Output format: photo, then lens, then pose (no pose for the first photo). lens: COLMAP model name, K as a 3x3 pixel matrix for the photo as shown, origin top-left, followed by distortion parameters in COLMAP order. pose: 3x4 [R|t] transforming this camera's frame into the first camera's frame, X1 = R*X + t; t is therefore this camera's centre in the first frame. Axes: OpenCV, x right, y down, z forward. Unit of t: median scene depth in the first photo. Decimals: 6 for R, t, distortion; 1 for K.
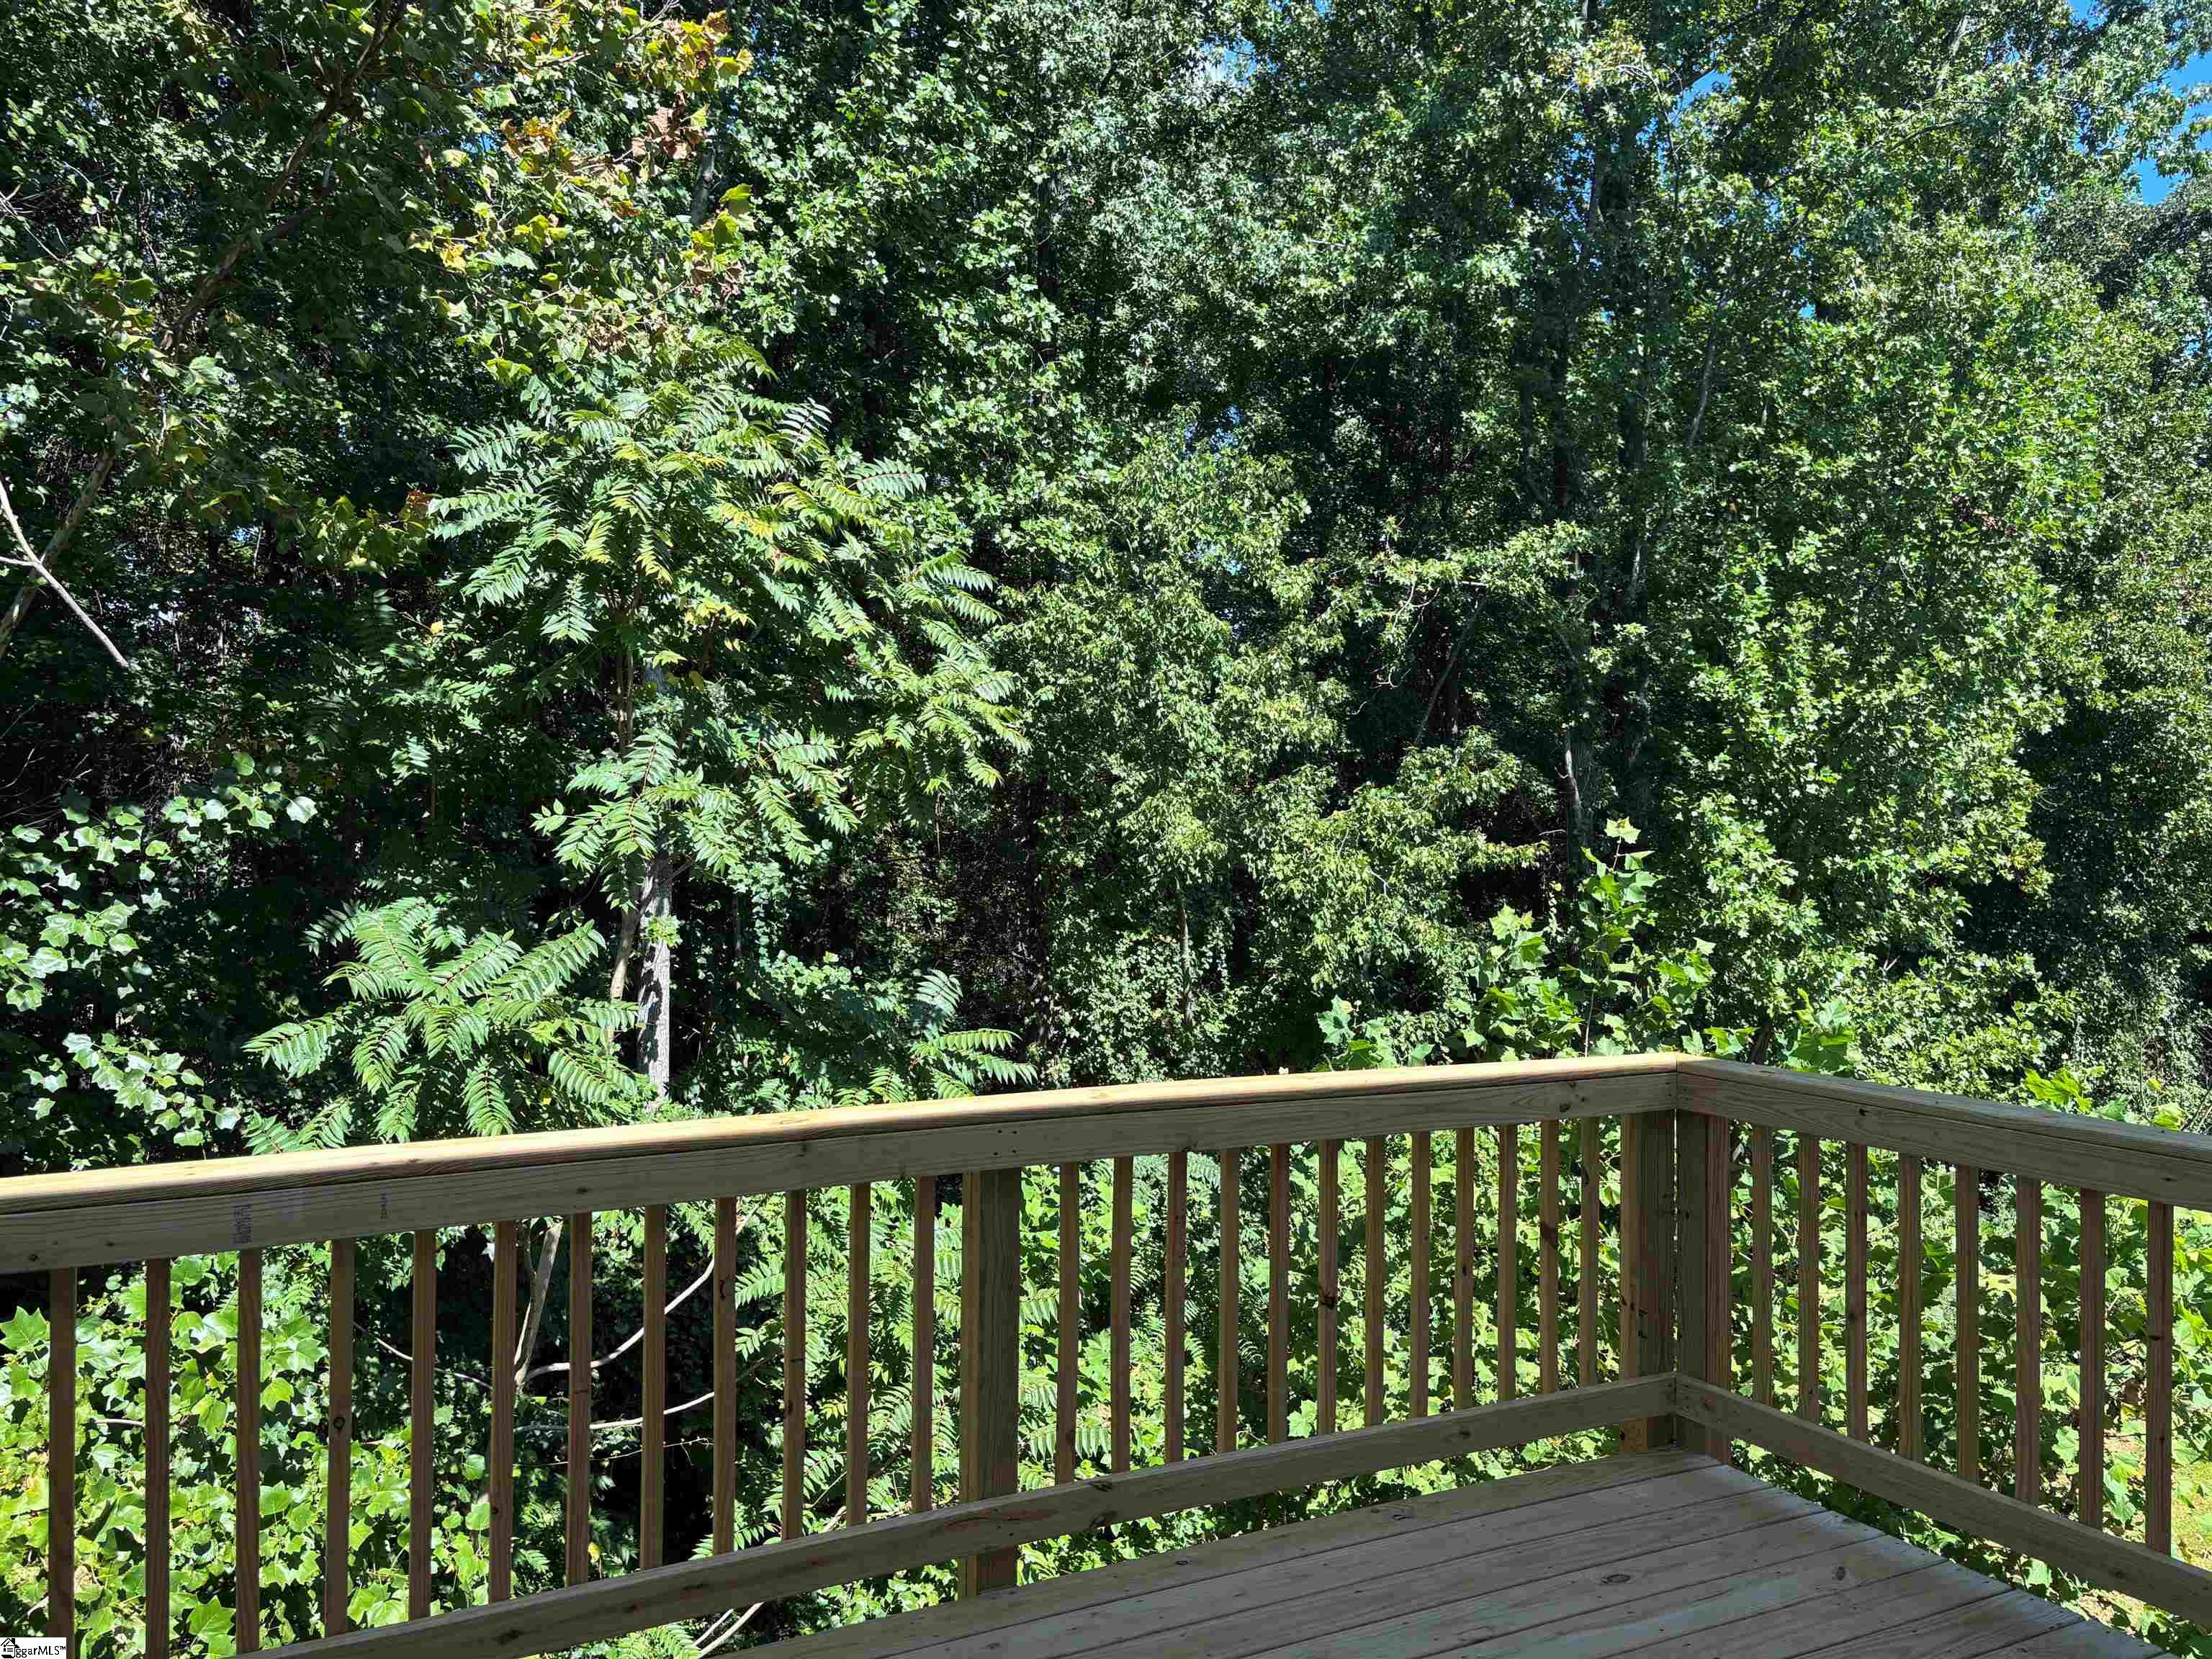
lens RADIAL K [[1660.7, 0, 1099.0], [0, 1660.7, 834.9], [0, 0, 1]] dist [0.086533, -0.132207]
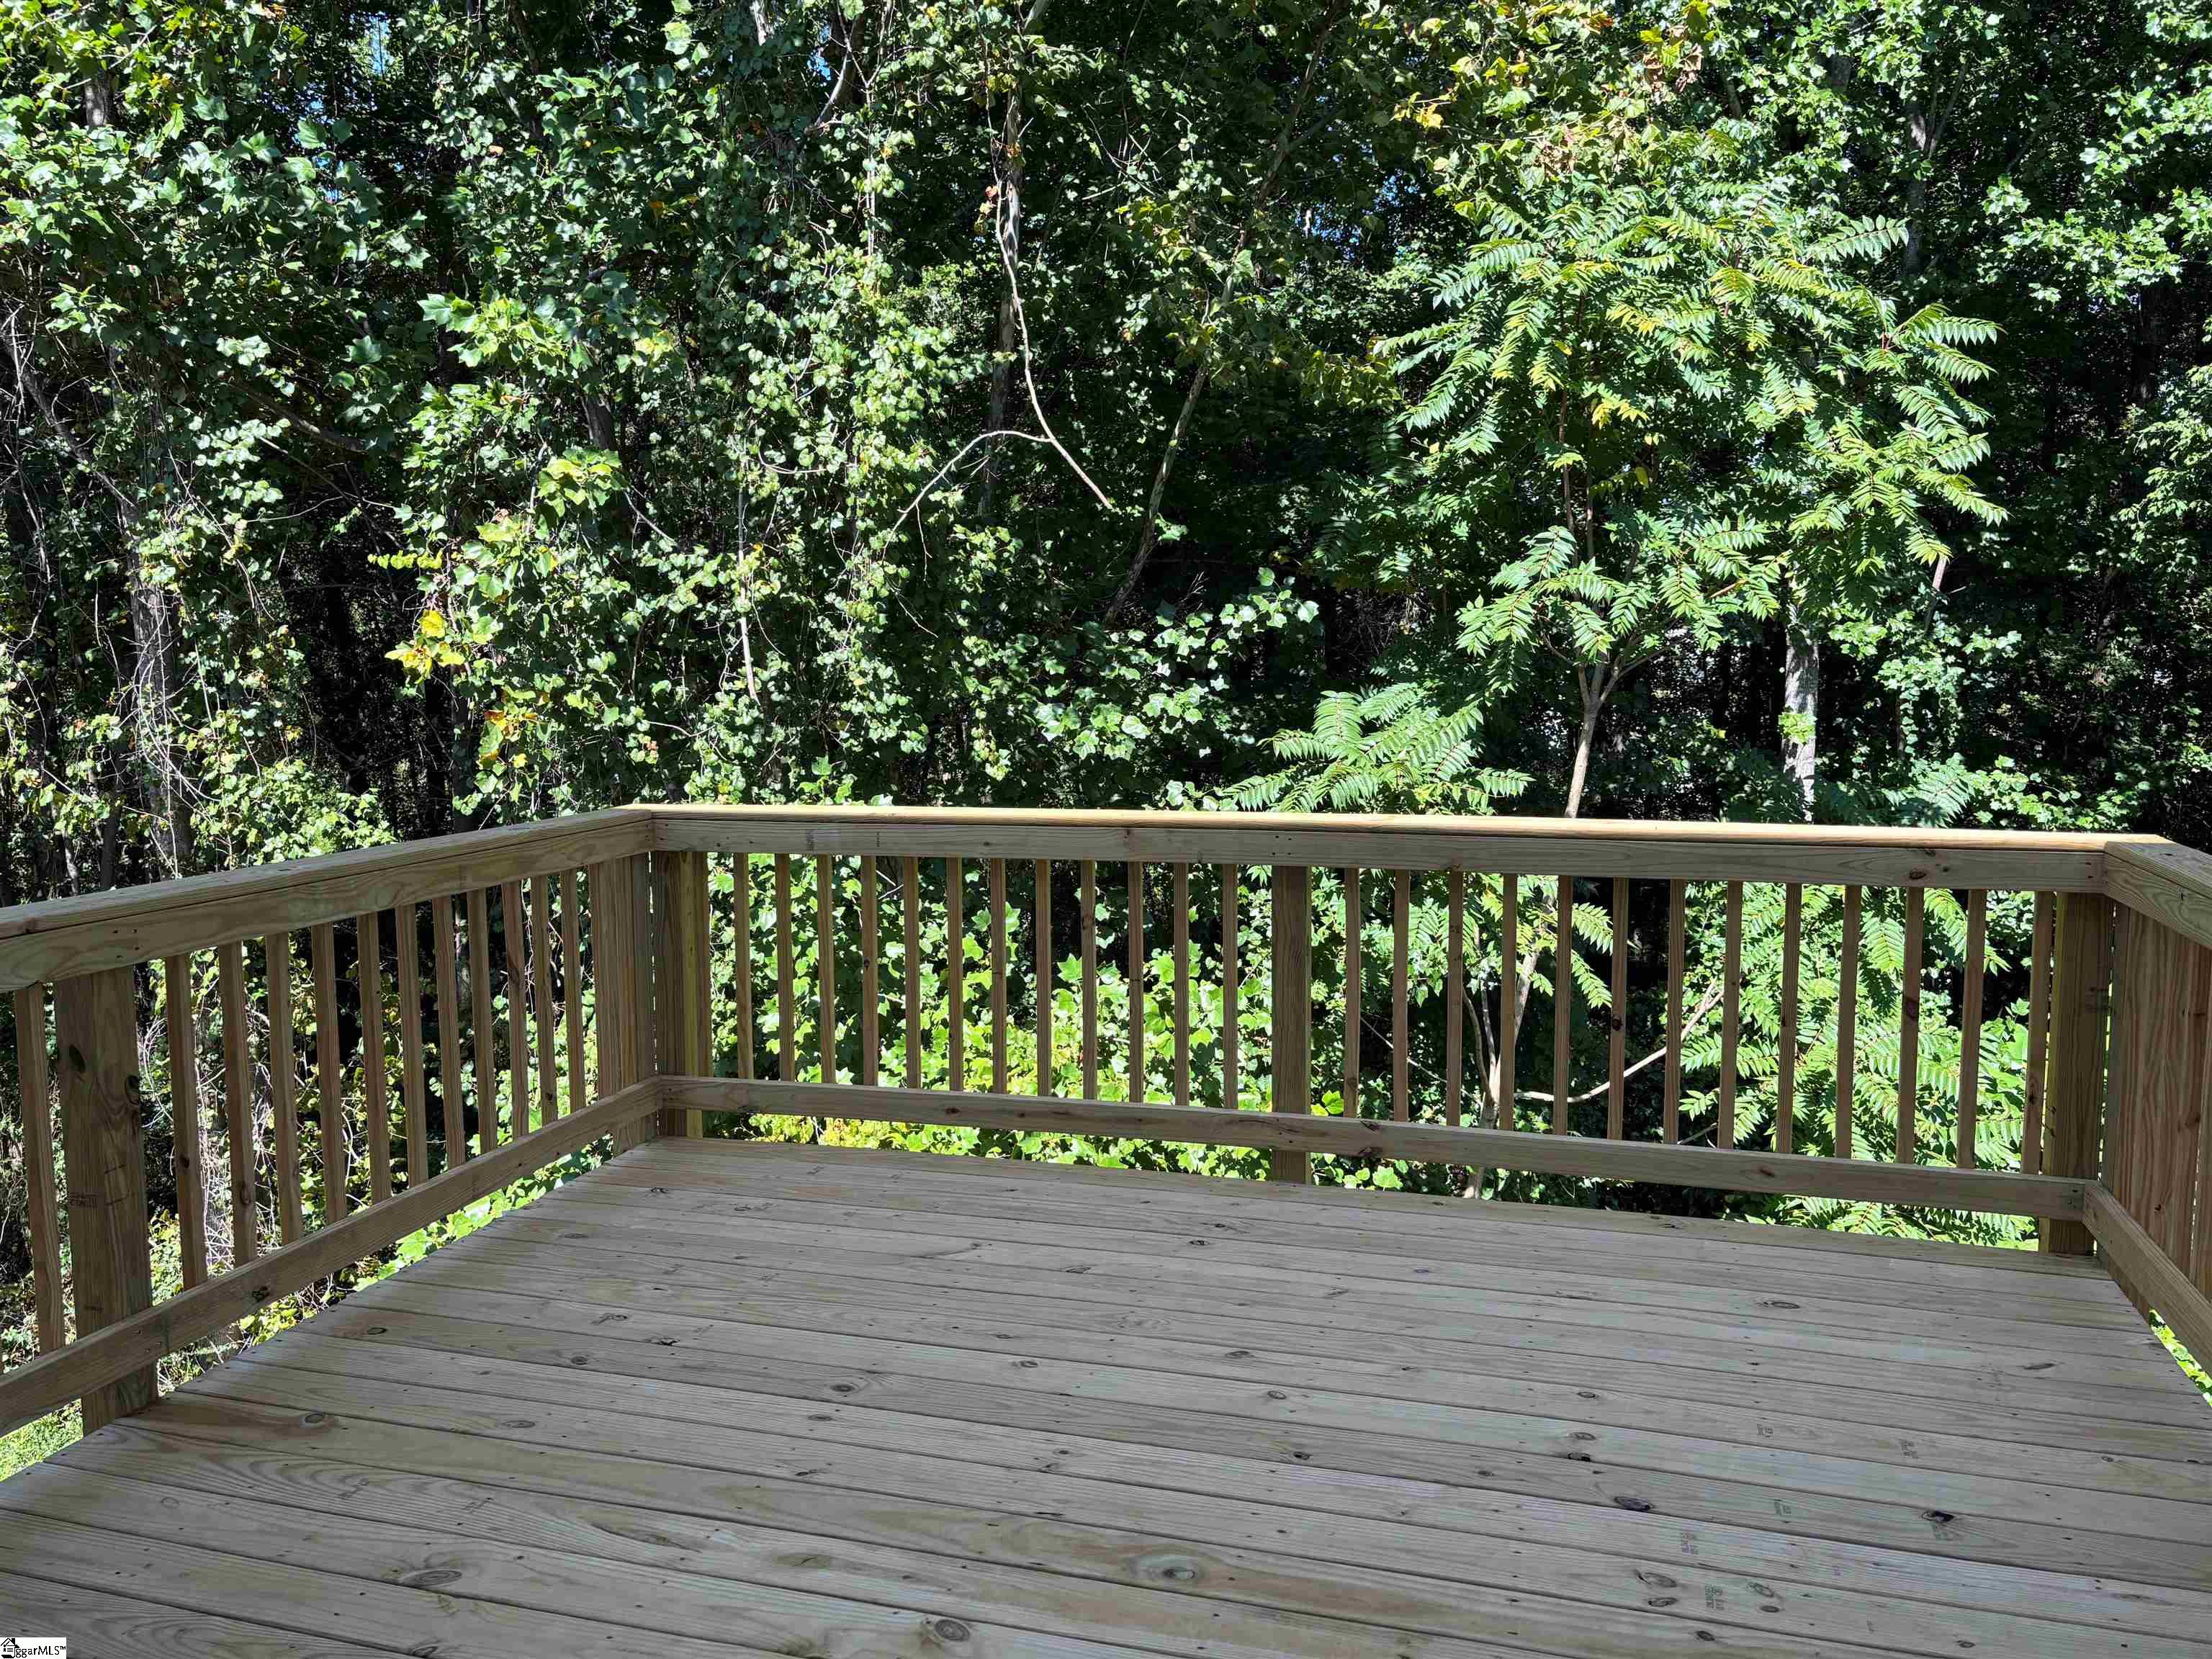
lens RADIAL K [[1660.7, 0, 1099.0], [0, 1660.7, 834.9], [0, 0, 1]] dist [0.086533, -0.132207]
pose [[0.719443, 0.065538, -0.691453, 0.282804], [0.014974, 0.993843, 0.109779, 0.011838], [0.694390, -0.089333, 0.714032, -0.007016]]
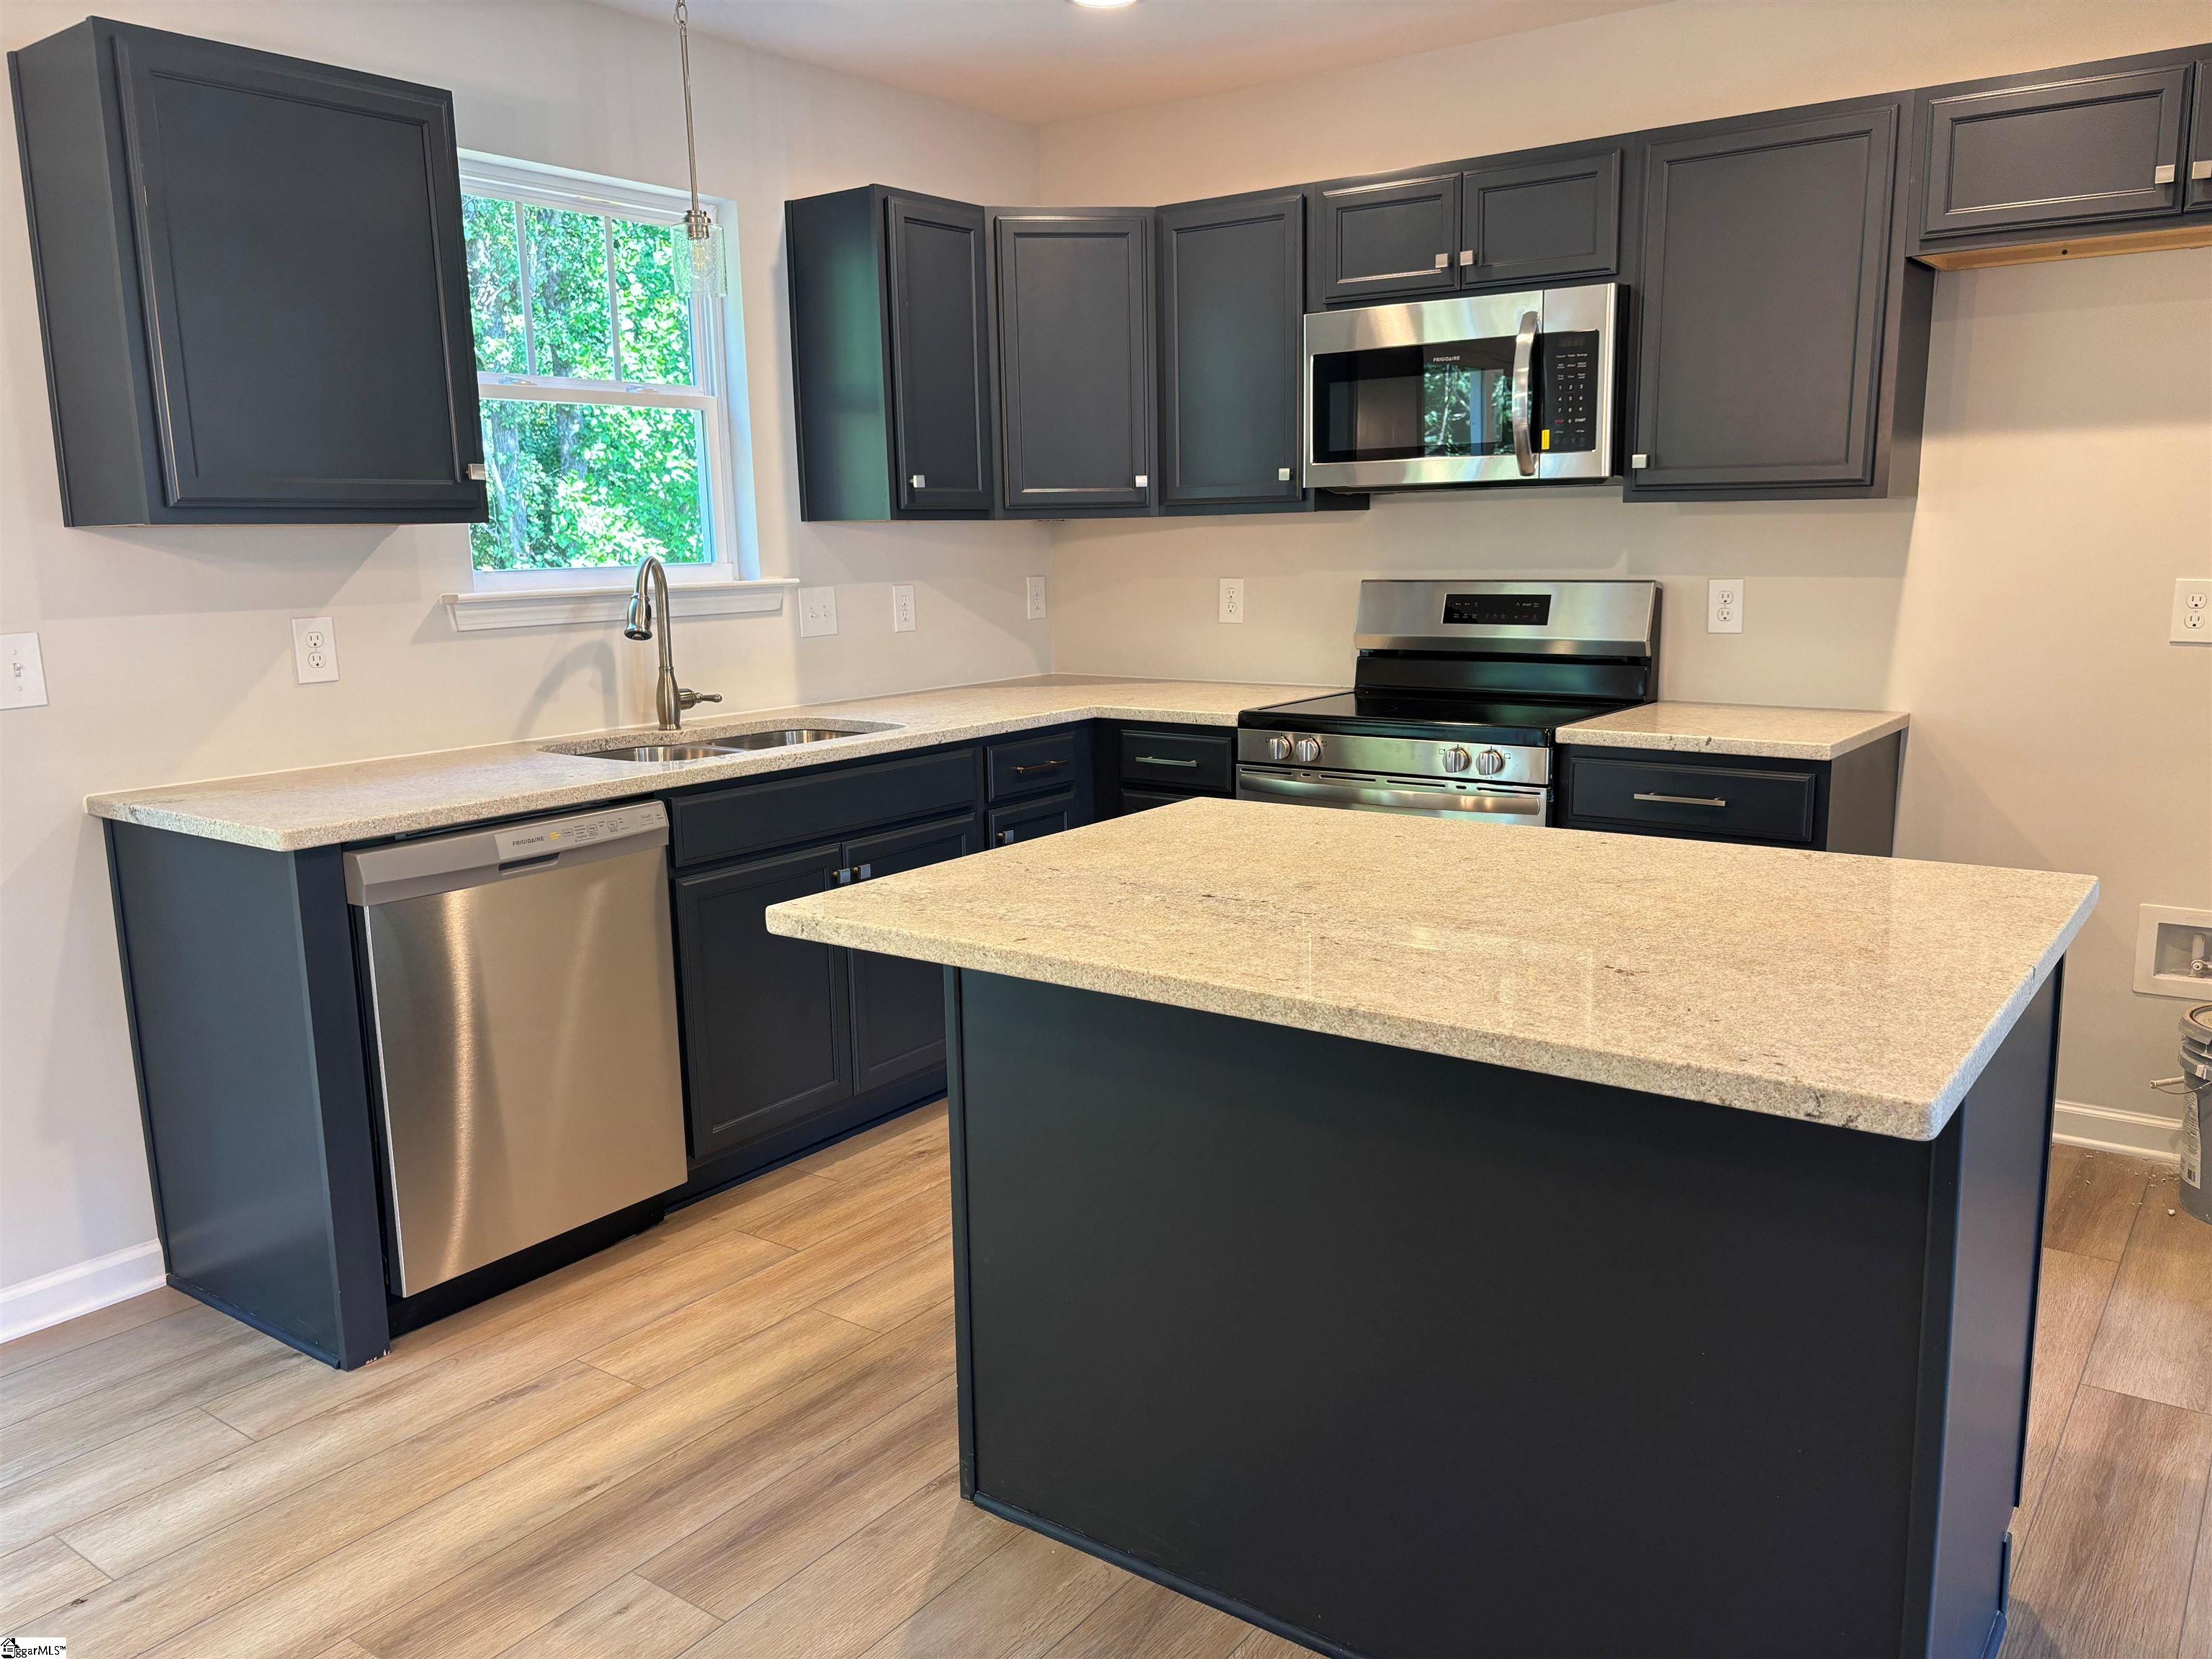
lens RADIAL K [[1660.7, 0, 1099.0], [0, 1660.7, 834.9], [0, 0, 1]] dist [0.086533, -0.132207]
pose [[0.899104, -0.103690, 0.425276, 0.372557], [0.022707, 0.981279, 0.191248, 0.003113], [-0.437145, -0.162295, 0.884627, -0.349836]]
